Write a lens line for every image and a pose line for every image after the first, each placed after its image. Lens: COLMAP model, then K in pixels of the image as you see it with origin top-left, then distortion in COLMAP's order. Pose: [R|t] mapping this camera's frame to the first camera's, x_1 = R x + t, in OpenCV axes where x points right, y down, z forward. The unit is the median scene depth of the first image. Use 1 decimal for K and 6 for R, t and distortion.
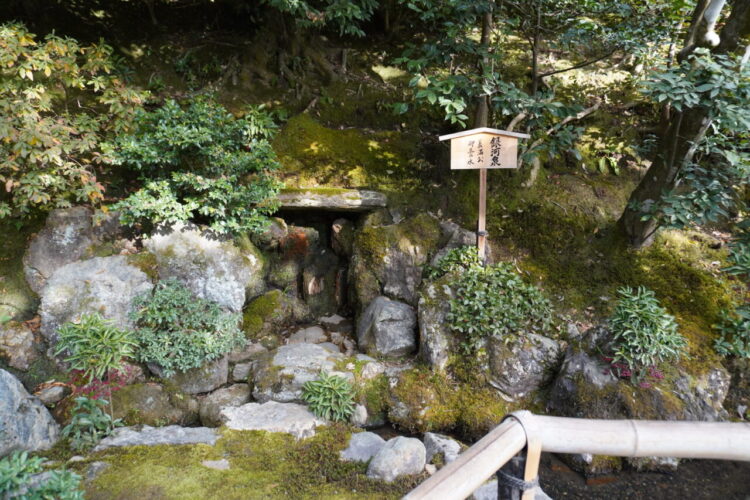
lens RADIAL K [[505.4, 0, 375.0], [0, 505.4, 250.0], [0, 0, 1]] dist [-0.037153, 0.051666]
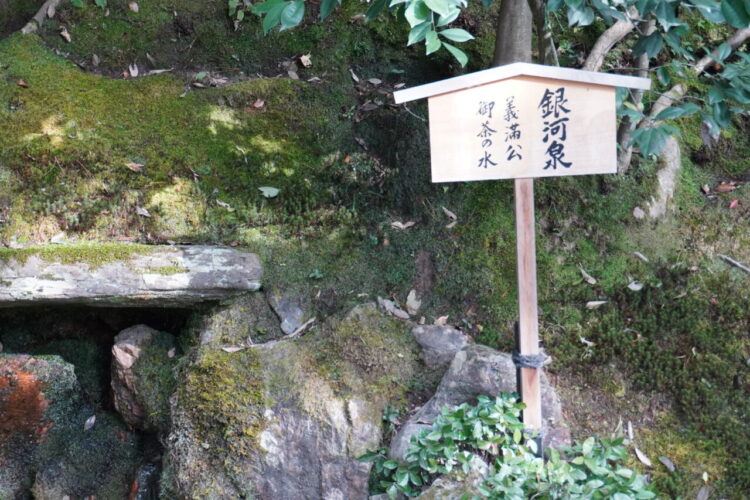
lens RADIAL K [[1265.0, 0, 375.0], [0, 1265.0, 250.0], [0, 0, 1]] dist [0.042905, 0.146385]
pose [[0.996454, -0.038328, 0.074899, 0.036306], [0.044888, 0.995112, -0.087965, -0.032209], [-0.071162, 0.091015, 0.993304, 0.112685]]
